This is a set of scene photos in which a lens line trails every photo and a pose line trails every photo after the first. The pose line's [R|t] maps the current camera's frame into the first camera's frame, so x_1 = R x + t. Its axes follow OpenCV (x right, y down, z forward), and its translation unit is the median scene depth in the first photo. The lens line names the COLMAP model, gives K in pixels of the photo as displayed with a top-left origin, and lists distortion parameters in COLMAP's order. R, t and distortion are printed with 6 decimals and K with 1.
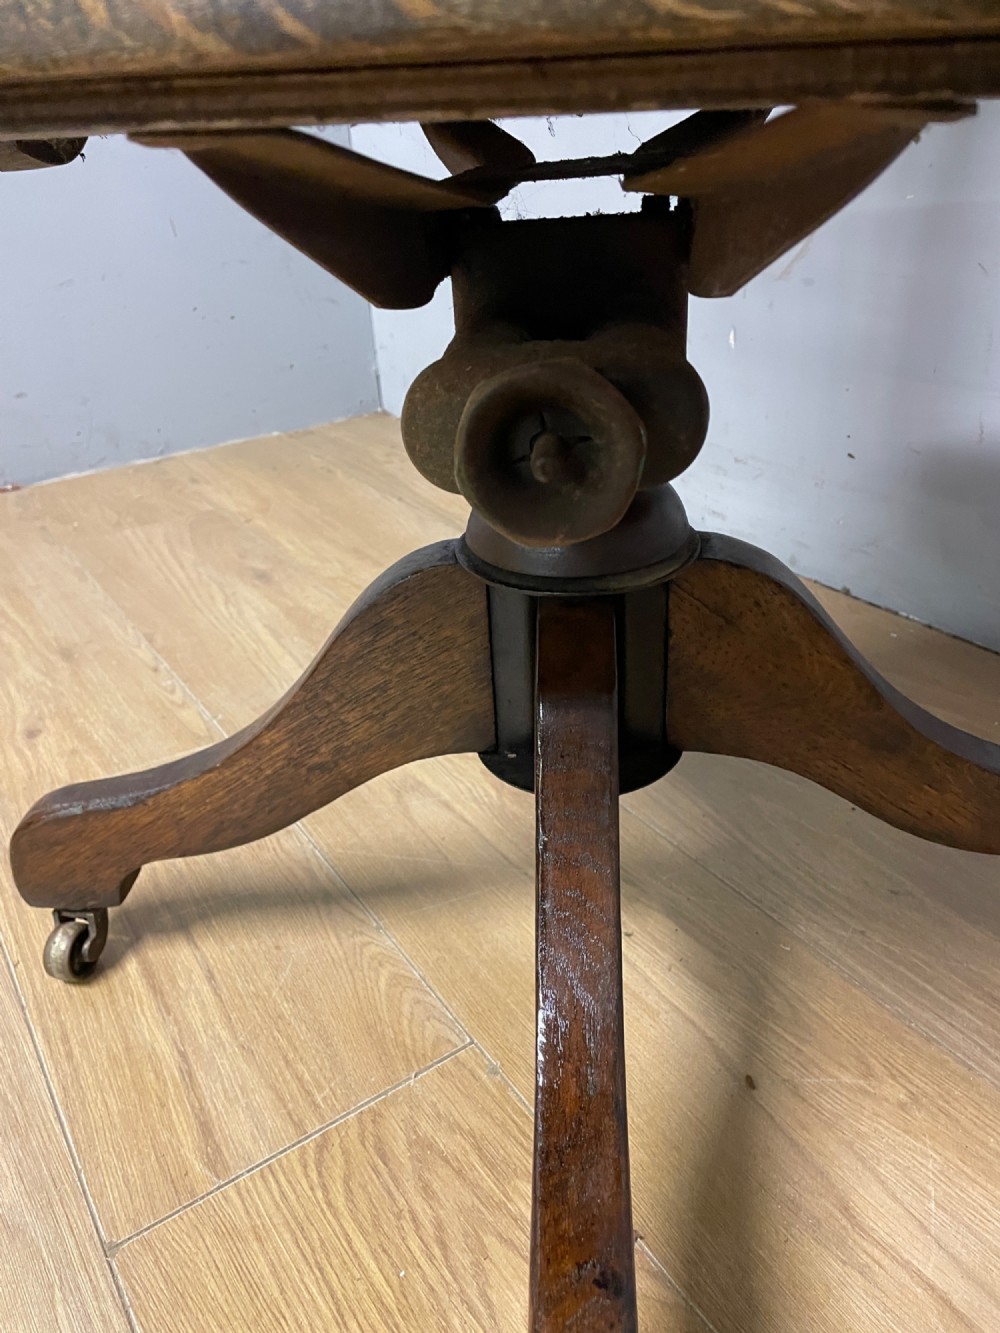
lens RADIAL K [[1012.9, 0, 497.0], [0, 1012.9, 680.8], [0, 0, 1]] dist [0.092068, -0.118787]
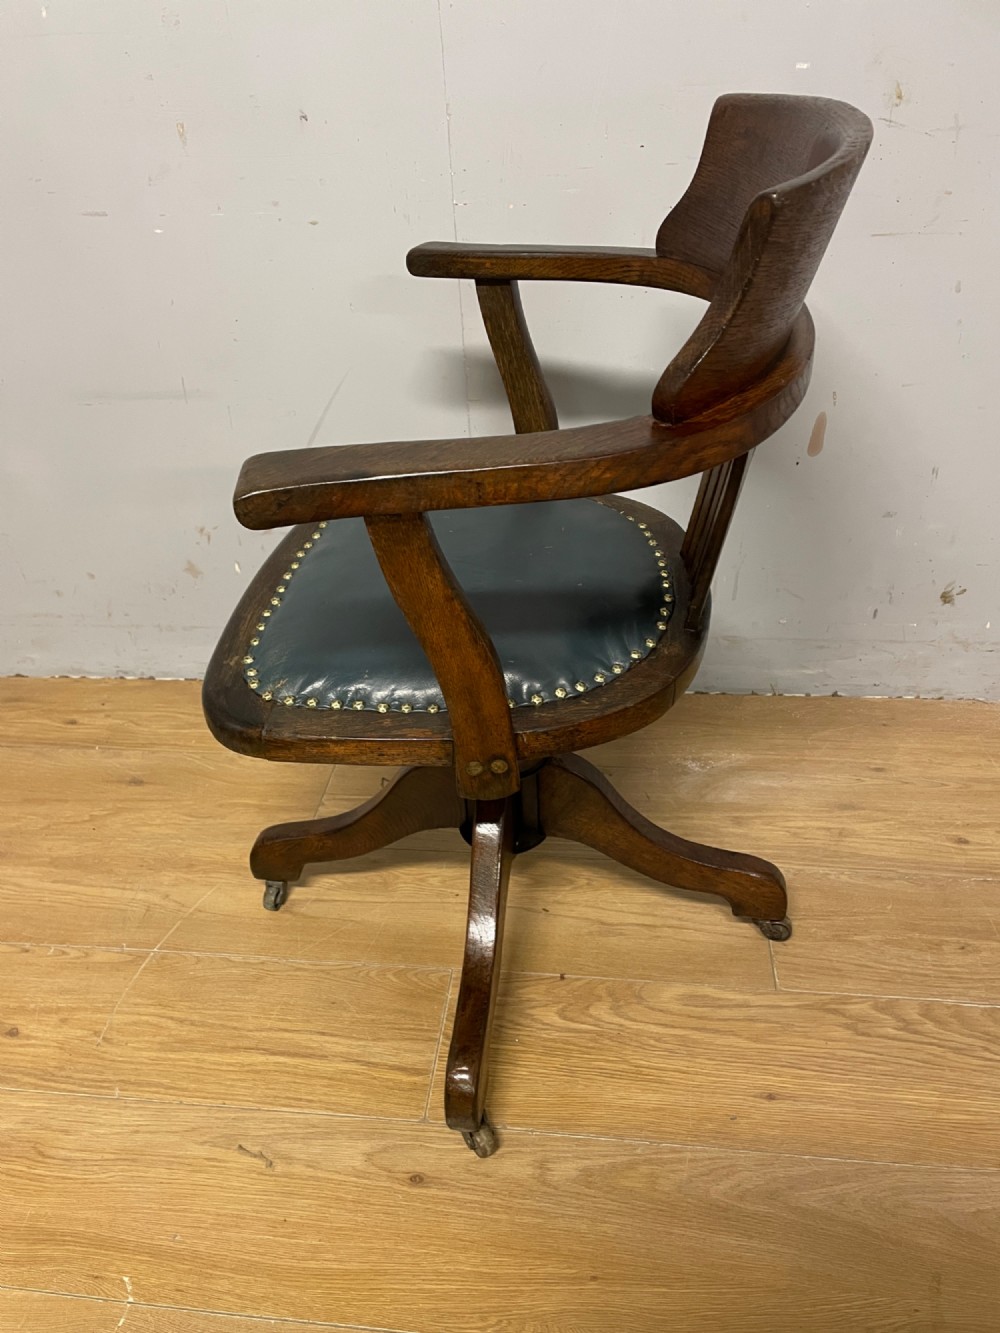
lens RADIAL K [[1012.9, 0, 492.7], [0, 1012.9, 673.7], [0, 0, 1]] dist [0.092068, -0.118787]
pose [[0.648133, -0.404271, 0.645360, -0.791412], [0.389182, 0.904268, 0.175604, -0.405237], [-0.654569, 0.137348, 0.743421, -0.550978]]
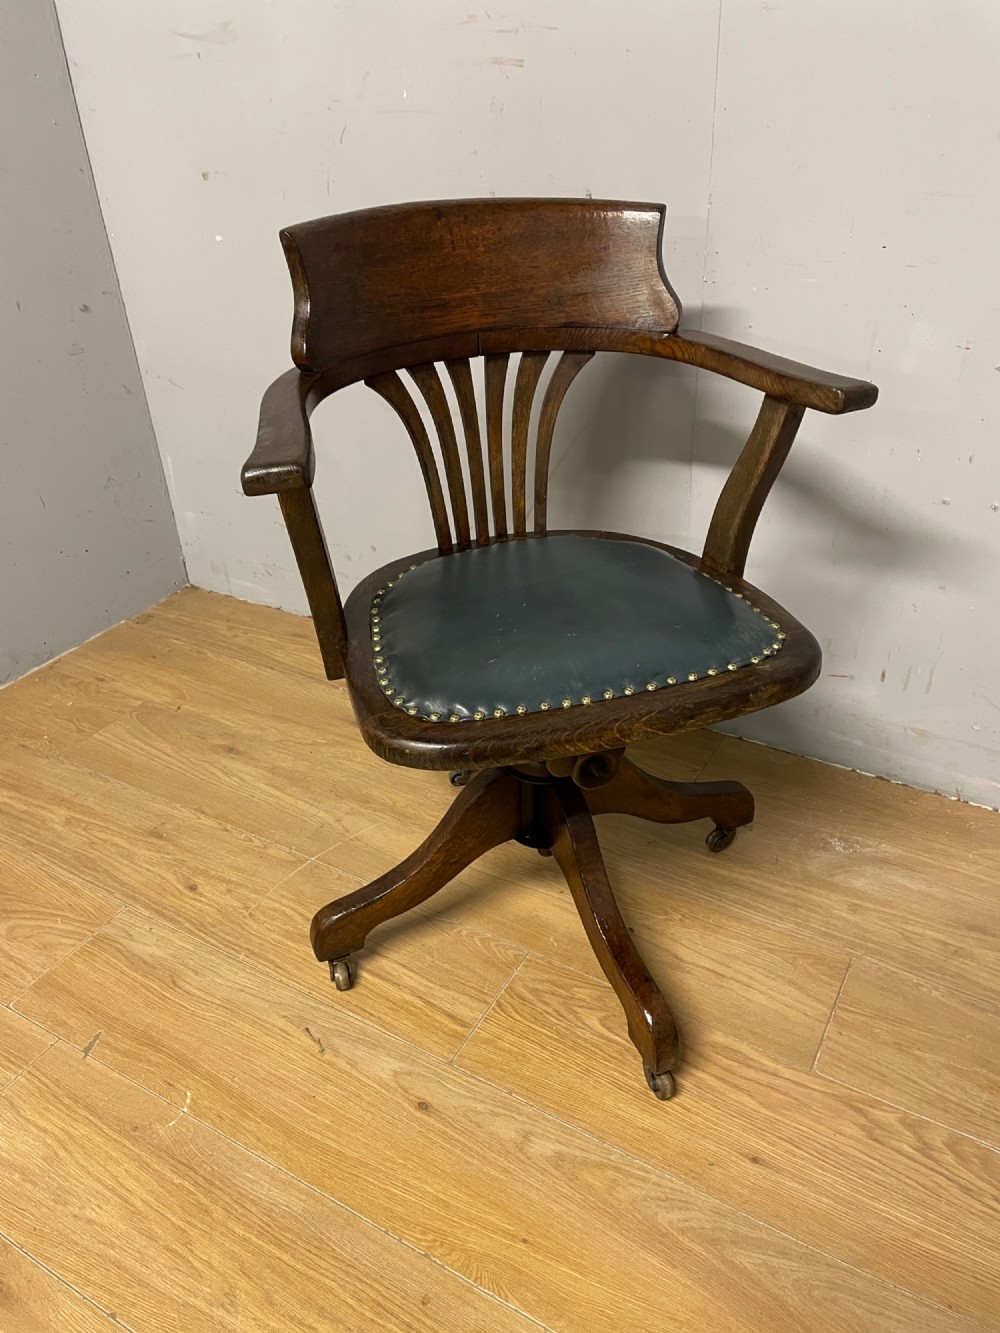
lens RADIAL K [[1012.9, 0, 513.2], [0, 1012.9, 657.0], [0, 0, 1]] dist [0.092068, -0.118787]
pose [[0.894713, -0.207881, 0.395315, -0.618098], [0.204207, 0.977552, 0.051877, -0.336111], [-0.397226, 0.034311, 0.917079, -0.890816]]
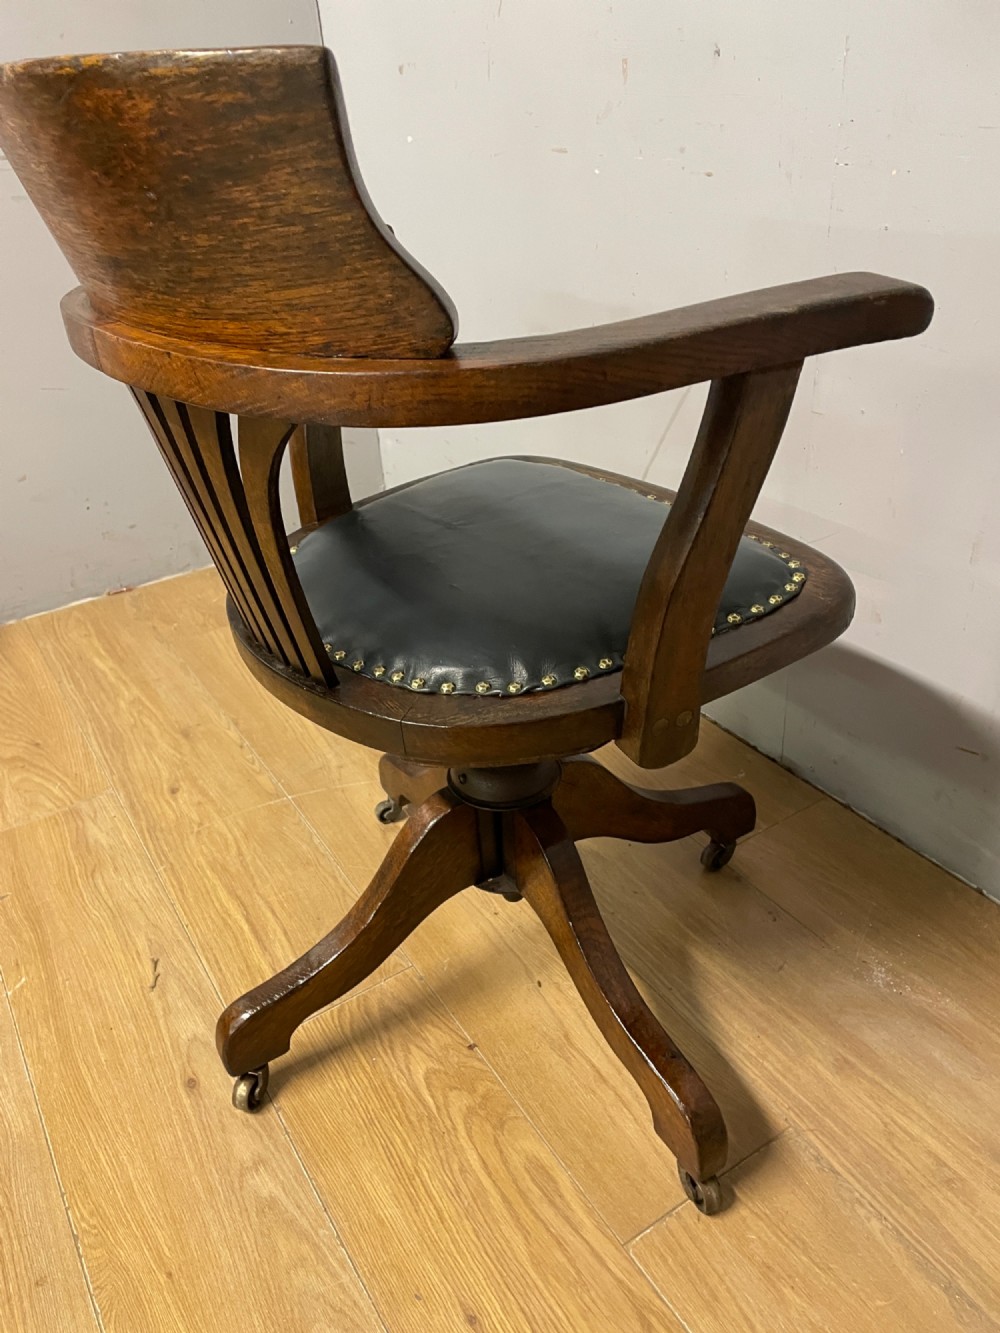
lens RADIAL K [[1012.9, 0, 486.7], [0, 1012.9, 674.0], [0, 0, 1]] dist [0.092068, -0.118787]
pose [[0.999415, 0.002031, -0.034140, 0.137286], [-0.000988, 0.999533, 0.030533, -0.211873], [0.034186, -0.030481, 0.998951, -0.733865]]
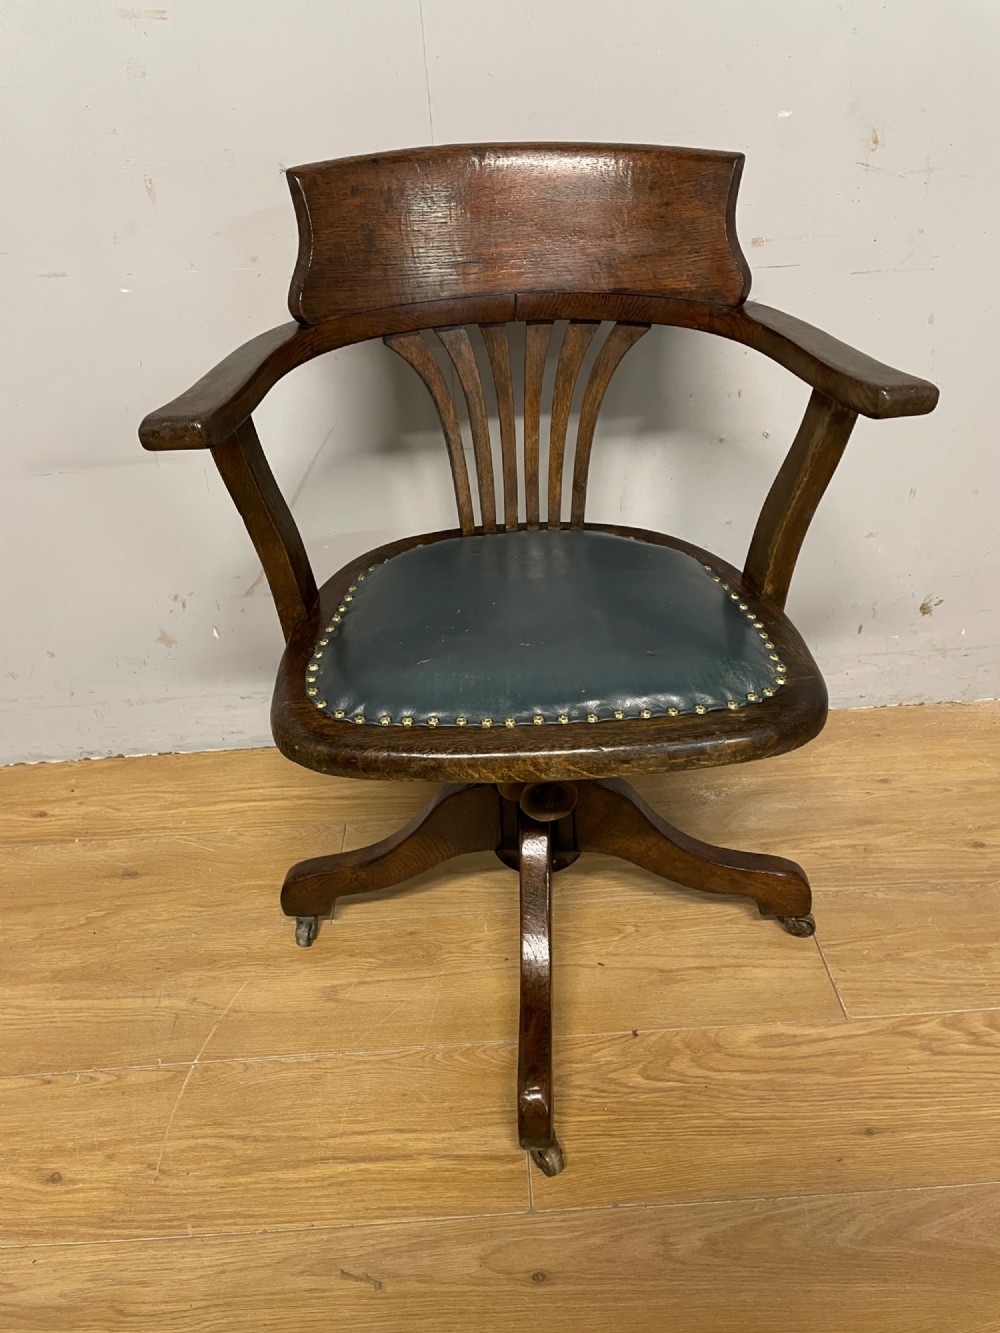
lens RADIAL K [[1012.9, 0, 514.0], [0, 1012.9, 658.3], [0, 0, 1]] dist [0.092068, -0.118787]
pose [[0.515169, -0.438472, 0.736440, -0.874378], [0.439718, 0.872749, 0.212030, -0.560000], [-0.735697, 0.214594, 0.642417, -0.371621]]
